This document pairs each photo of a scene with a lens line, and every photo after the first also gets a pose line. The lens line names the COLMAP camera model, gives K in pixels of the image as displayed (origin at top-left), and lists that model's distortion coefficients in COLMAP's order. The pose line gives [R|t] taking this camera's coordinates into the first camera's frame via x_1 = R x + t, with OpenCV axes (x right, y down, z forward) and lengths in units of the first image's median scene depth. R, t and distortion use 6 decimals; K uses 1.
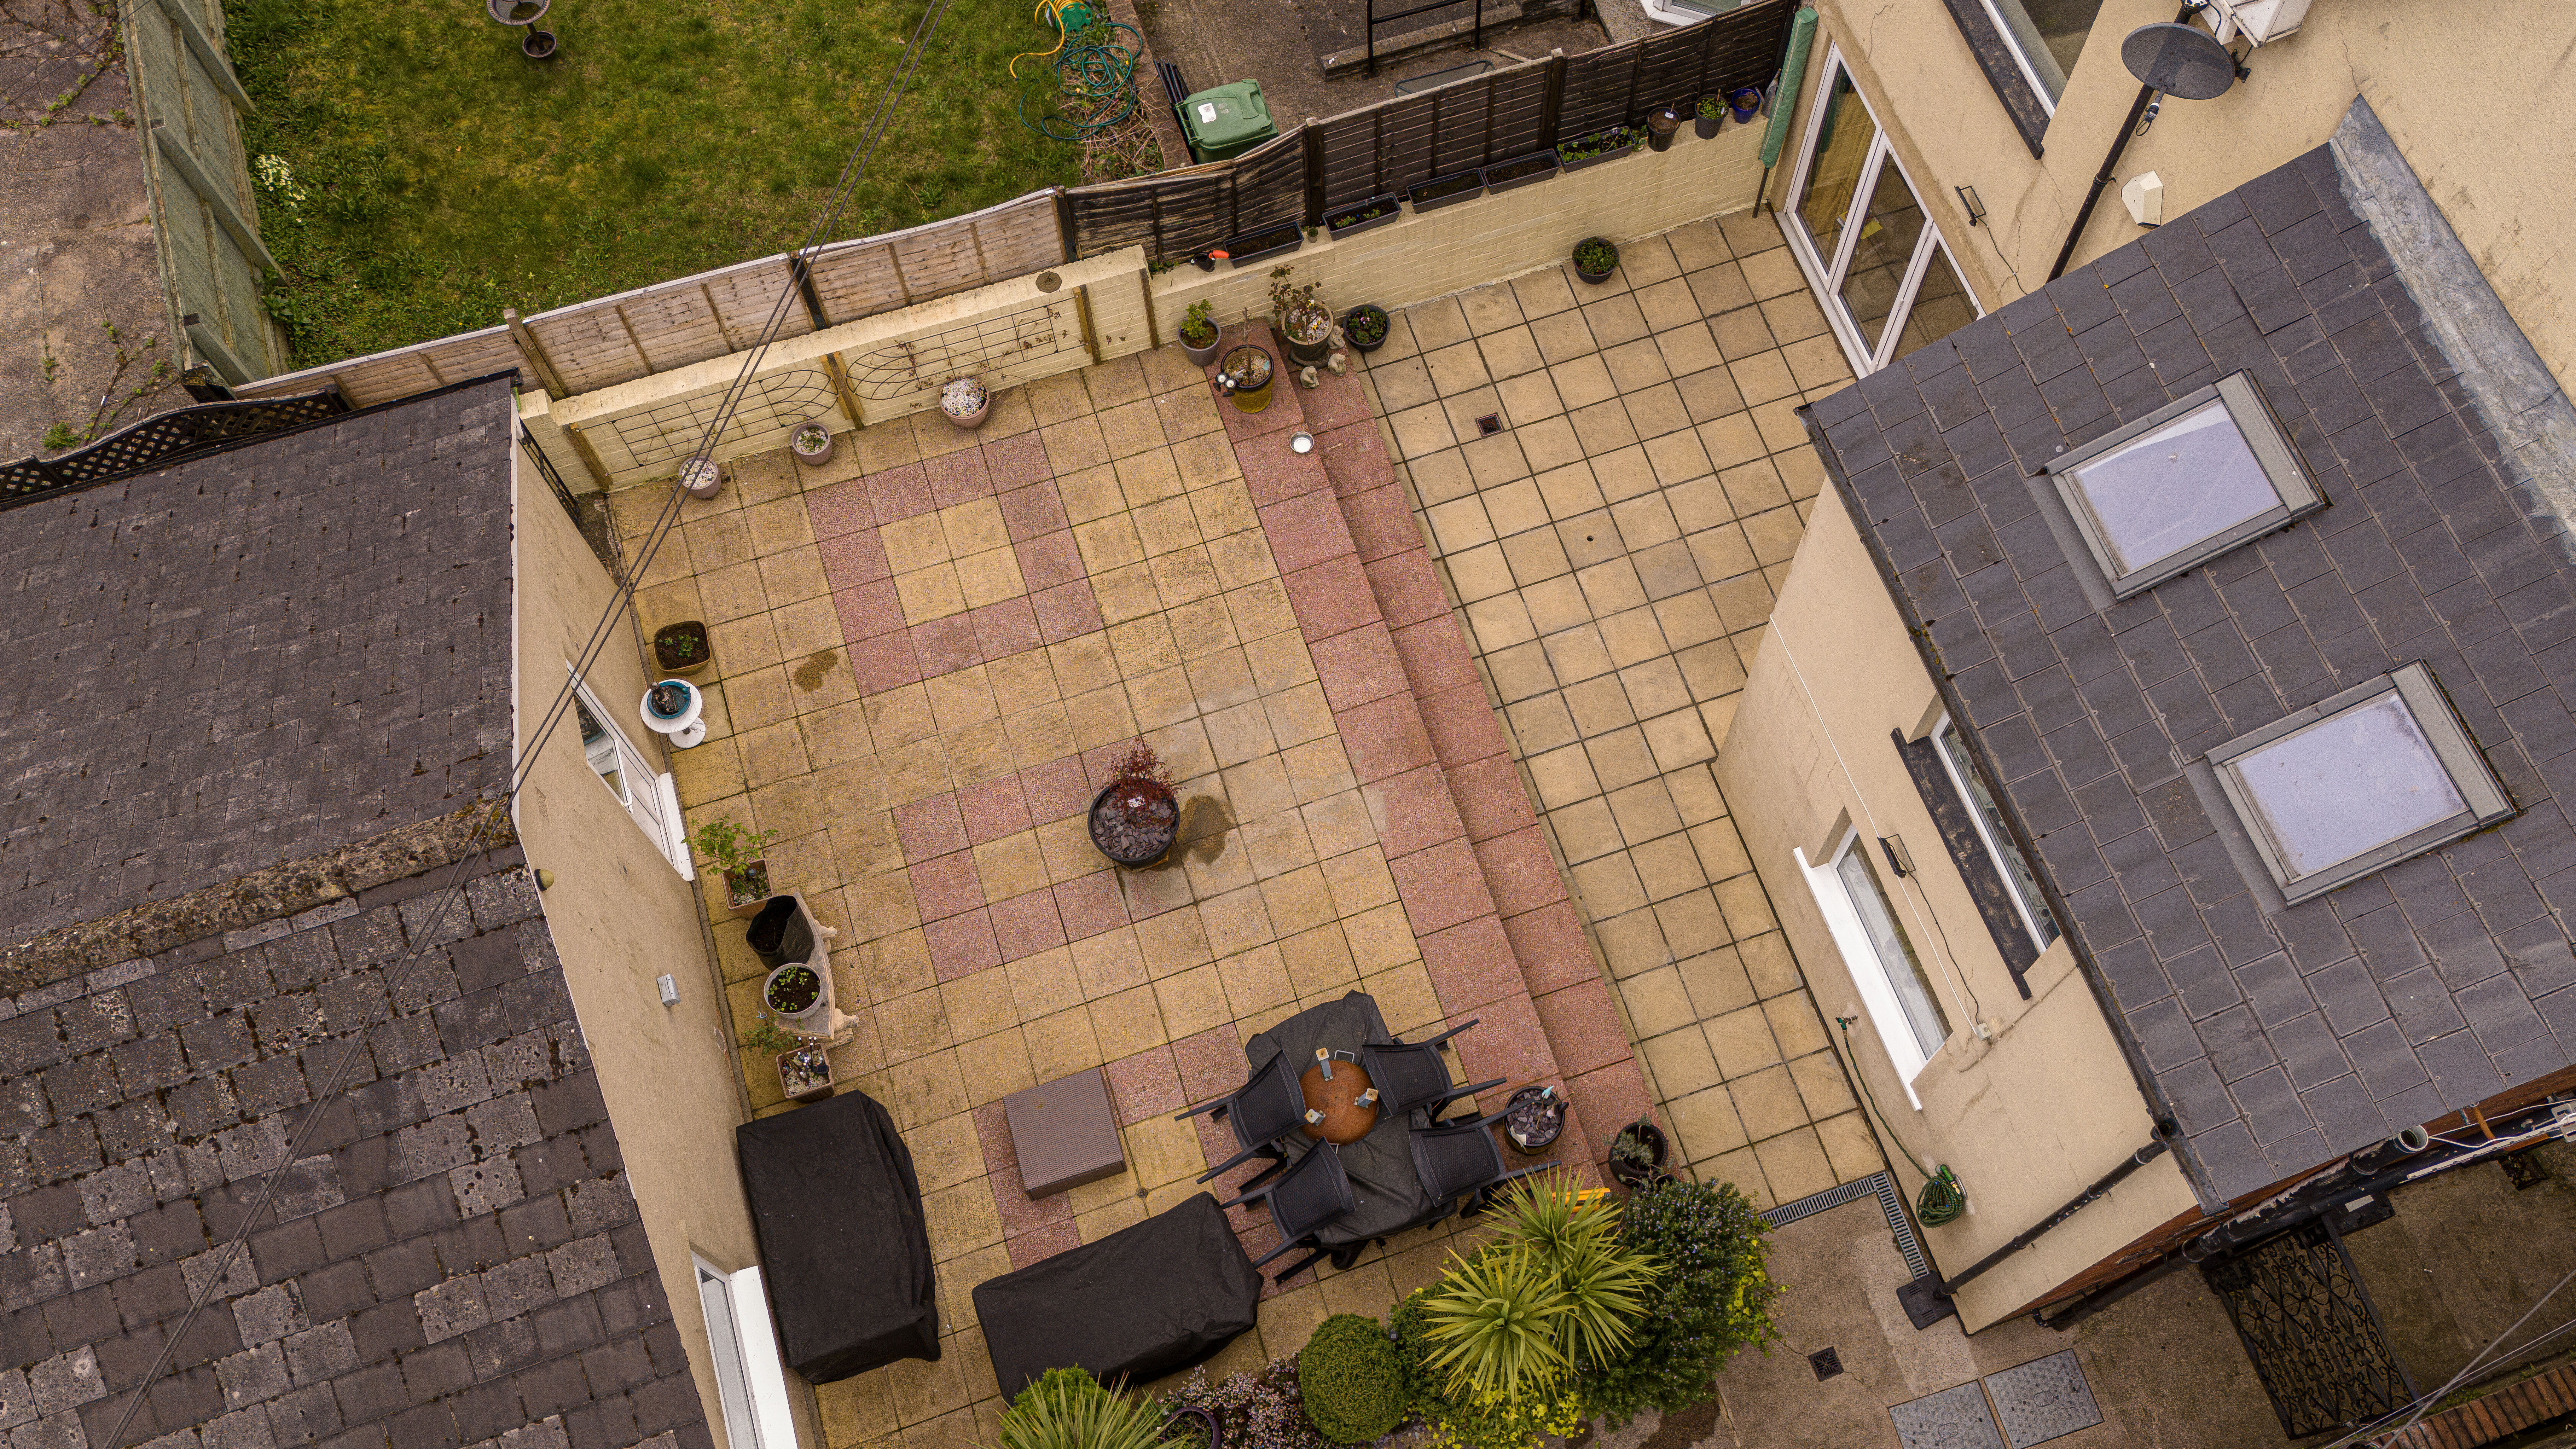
lens RADIAL K [[2036.4, 0, 1385.7], [0, 2036.4, 768.0], [0, 0, 1]] dist [0.113751, -0.187565]
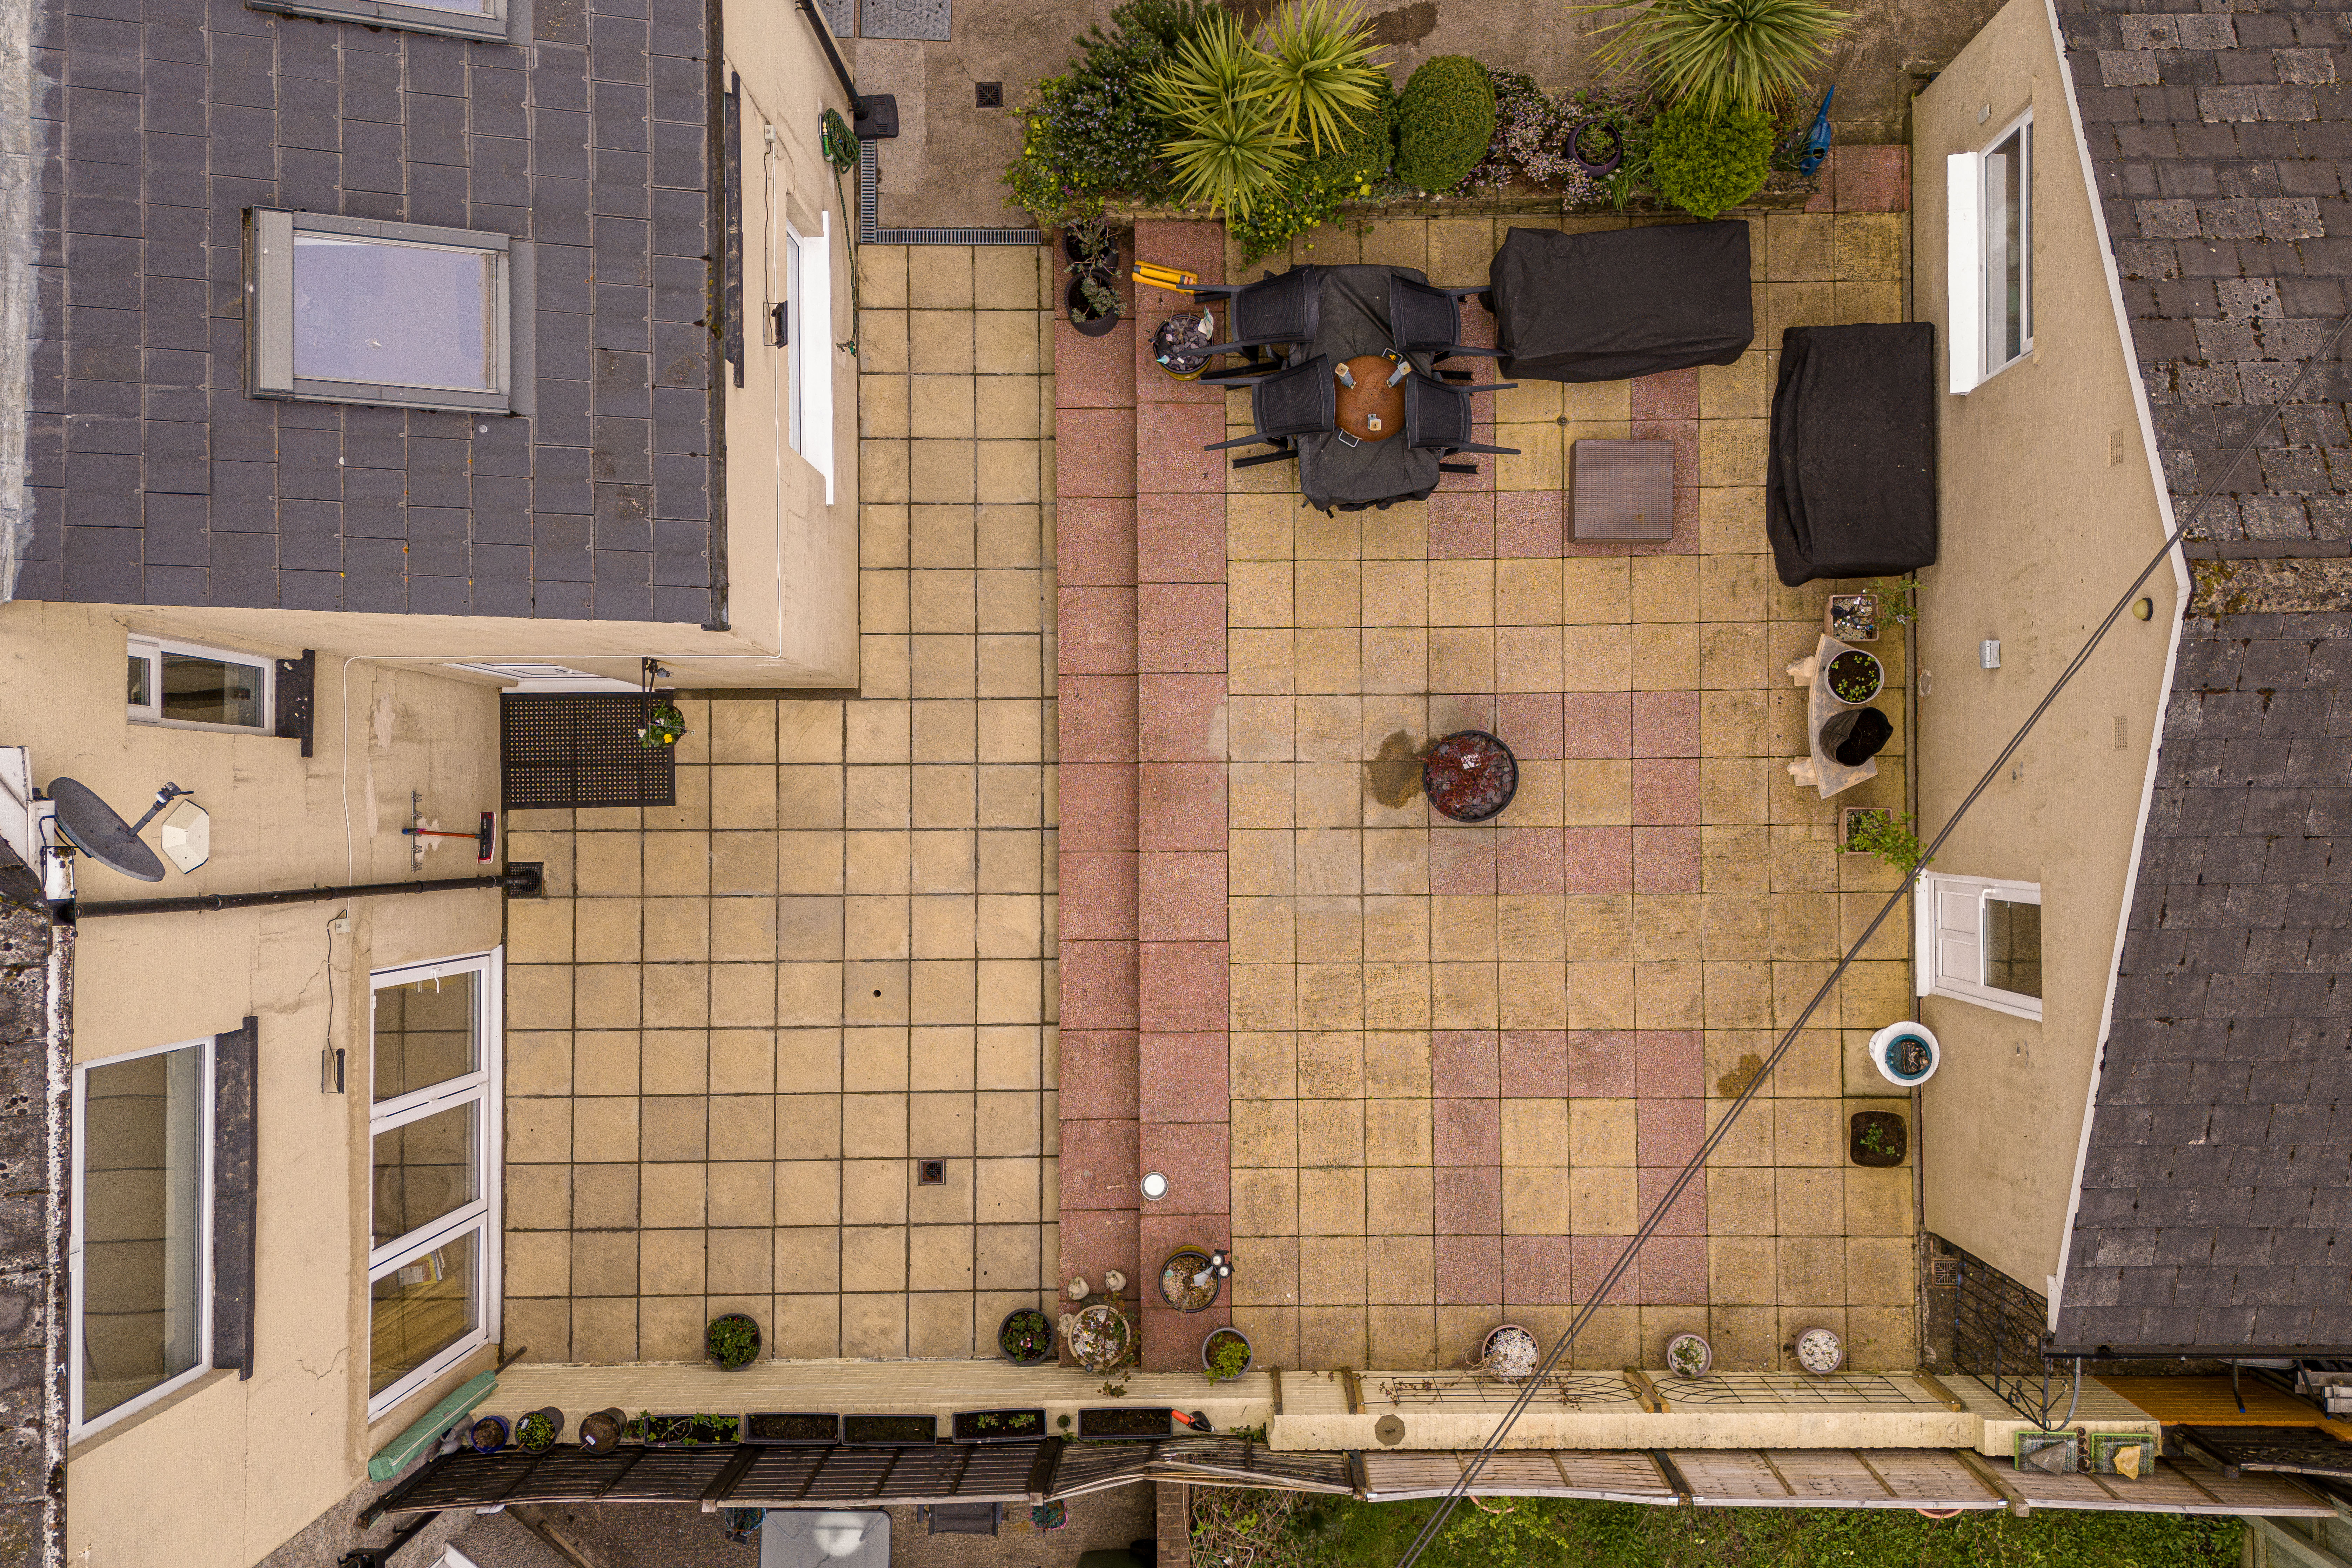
lens RADIAL K [[2034.7, 0, 1243.9], [0, 2034.7, 784.0], [0, 0, 1]] dist [0.104450, -0.140829]
pose [[-0.946743, -0.321946, -0.005370, -0.018537], [0.290022, -0.859871, 0.420130, -0.396224], [-0.139877, 0.396197, 0.907448, 0.146872]]
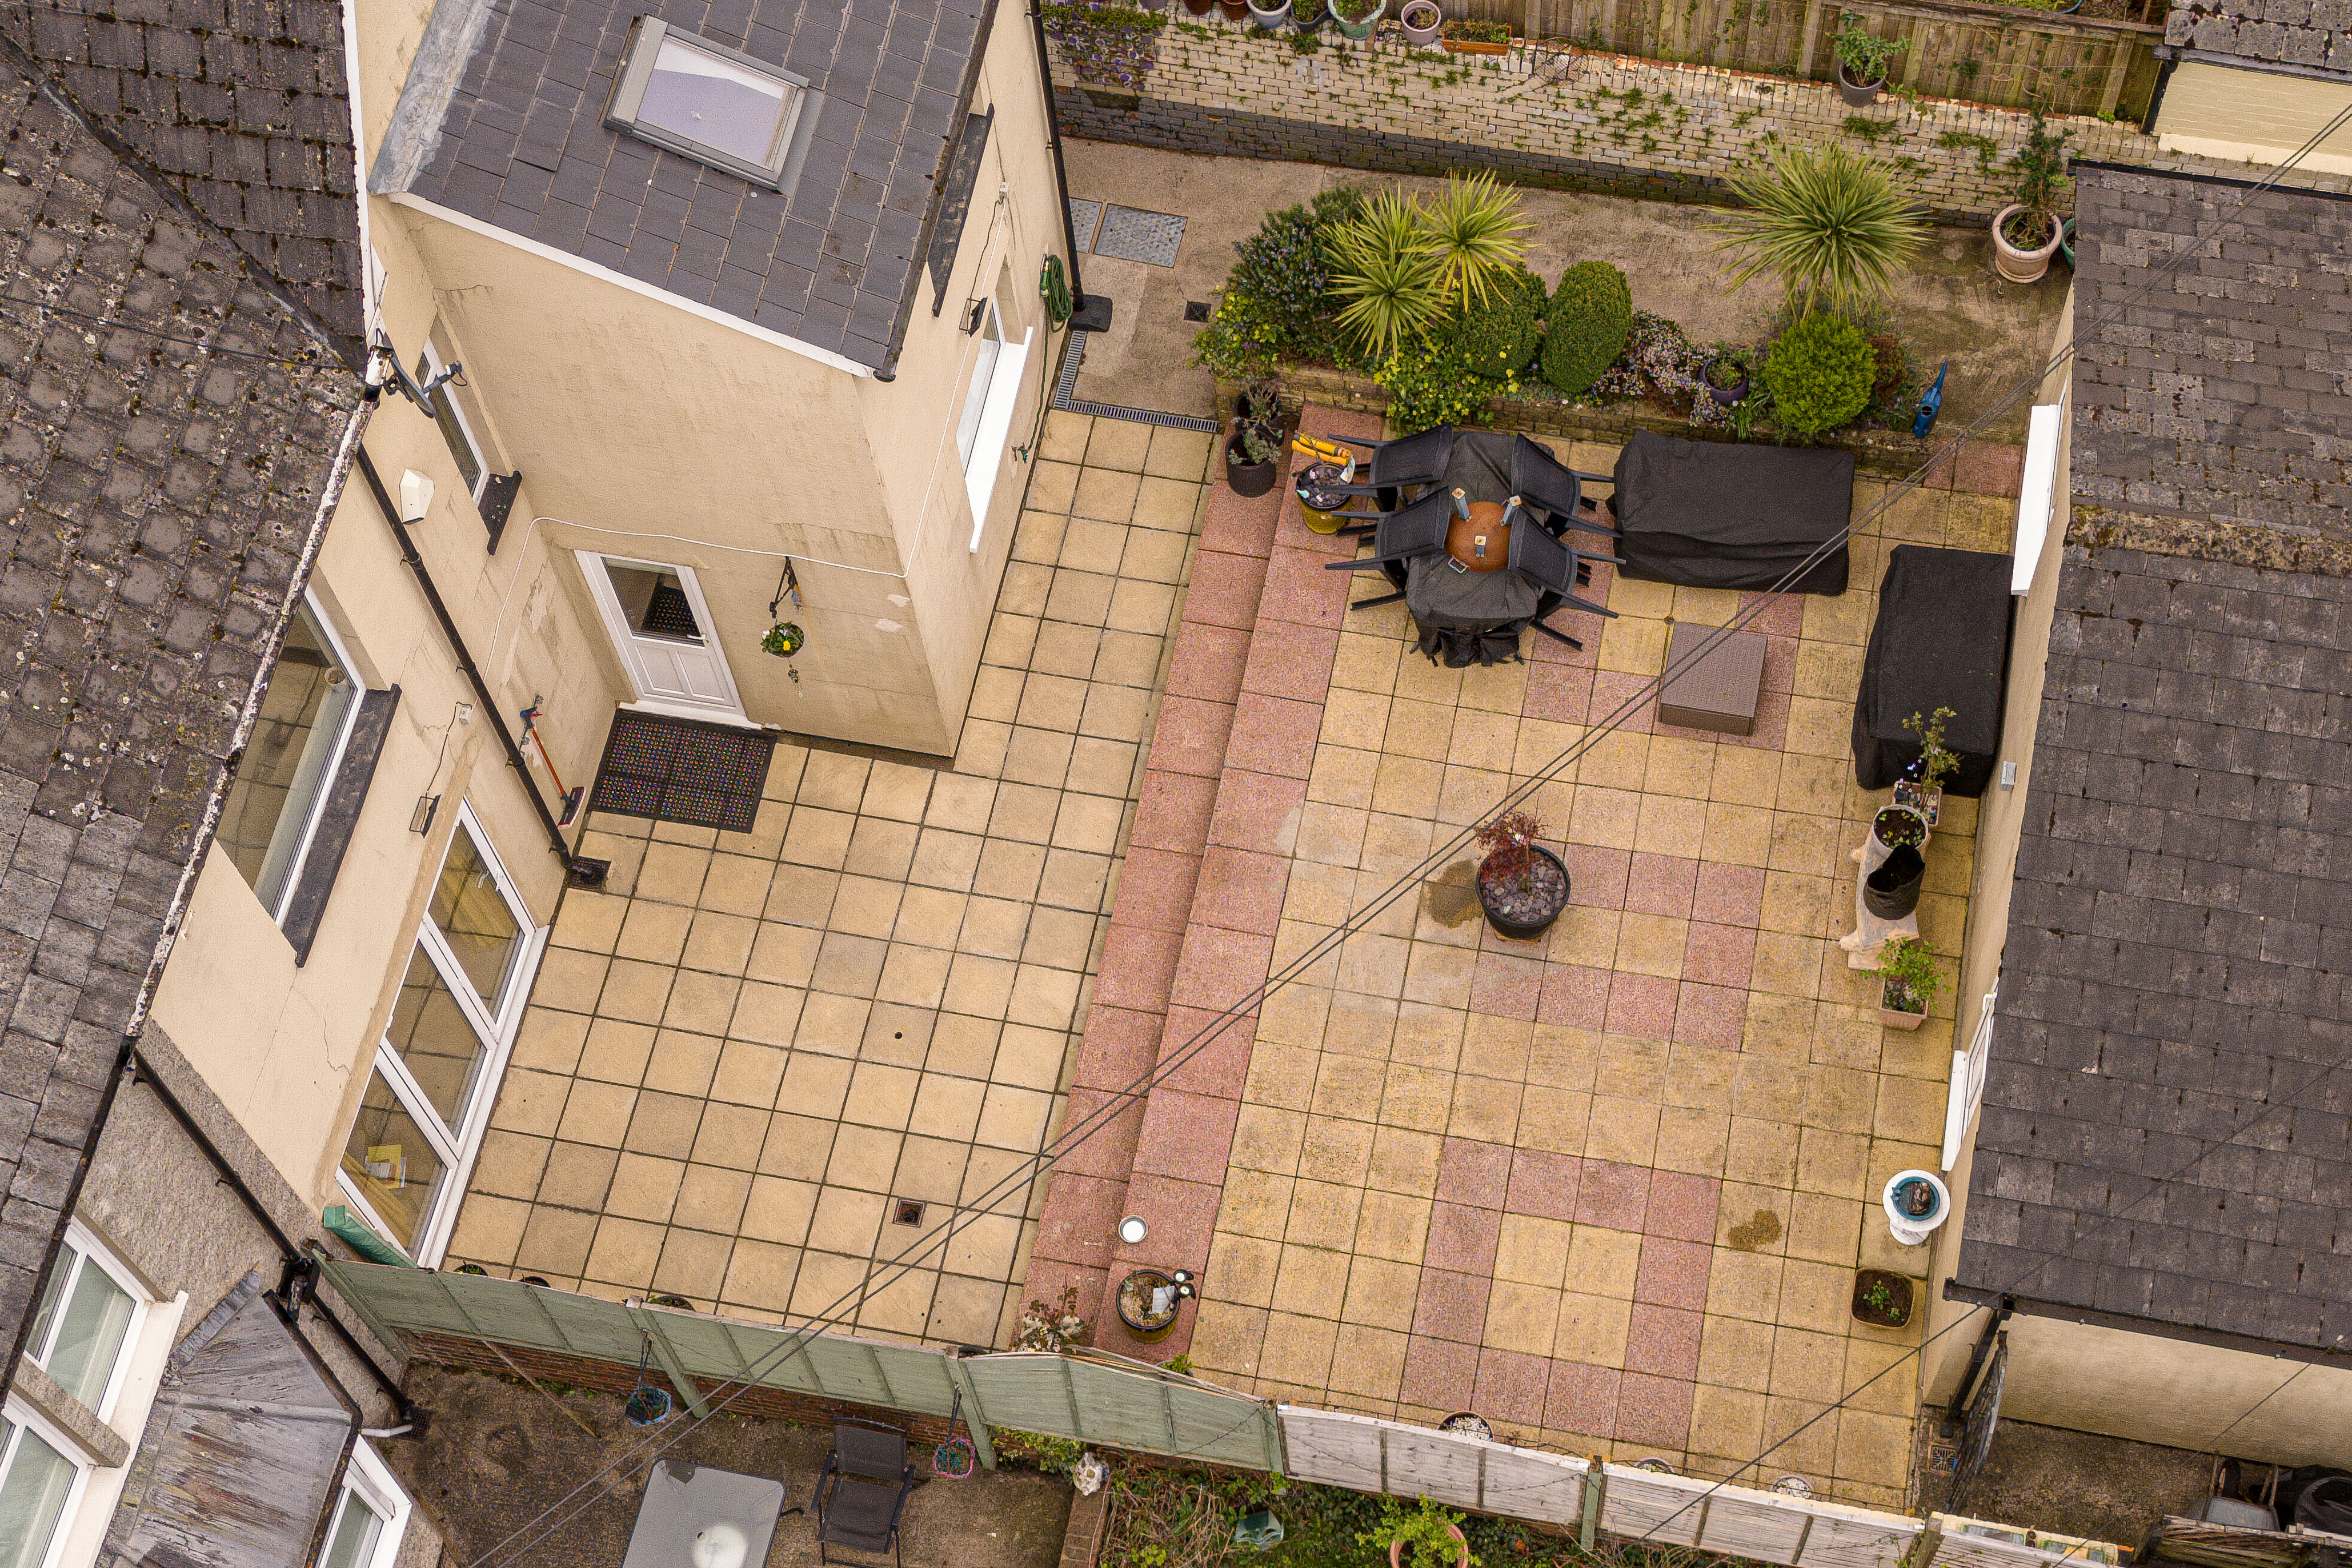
lens RADIAL K [[3250.2, 0, 1341.8], [0, 3250.2, 903.6], [0, 0, 1]] dist [0.118389, -0.032106]
pose [[-0.870460, -0.438993, 0.222675, -0.383174], [0.455373, -0.546390, 0.702918, -1.066821], [-0.186908, 0.713262, 0.675517, -0.017172]]
